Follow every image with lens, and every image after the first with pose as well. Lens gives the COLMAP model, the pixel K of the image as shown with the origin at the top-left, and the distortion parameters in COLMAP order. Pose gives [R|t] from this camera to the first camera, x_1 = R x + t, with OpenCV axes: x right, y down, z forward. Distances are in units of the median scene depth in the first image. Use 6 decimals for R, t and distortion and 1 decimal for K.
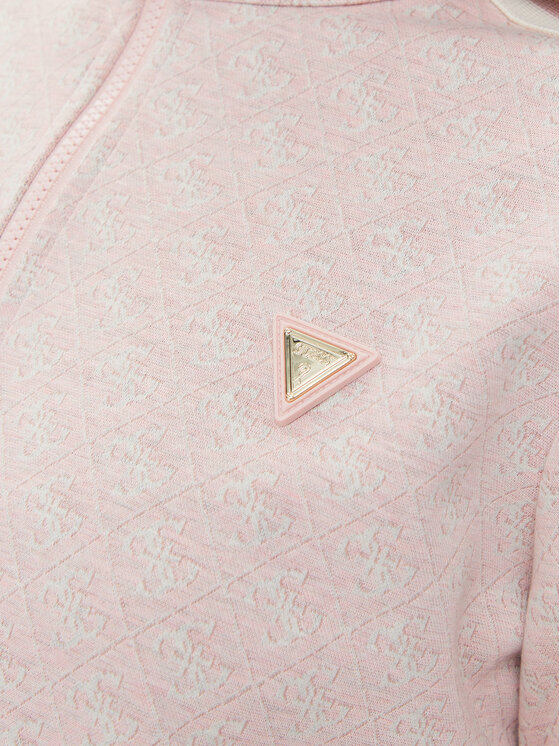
lens RADIAL K [[1160.0, 0, 318.3], [0, 1160.0, 372.9], [0, 0, 1]] dist [0.027473, 2.437274]
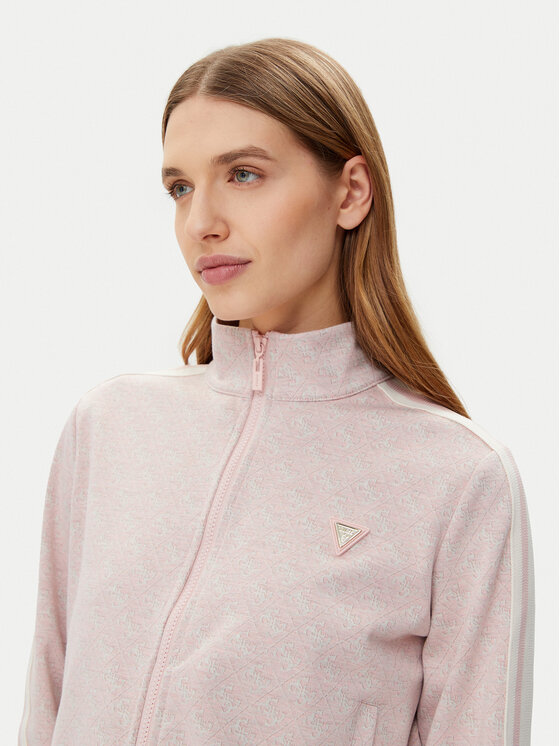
lens RADIAL K [[1161.4, 0, 280.0], [0, 1161.4, 373.0], [0, 0, 1]] dist [0.001729, -0.029526]
pose [[0.993003, -0.054820, 0.104591, -0.408625], [0.074794, 0.977380, -0.197822, 0.147416], [-0.091381, 0.204261, 0.974642, -1.704437]]
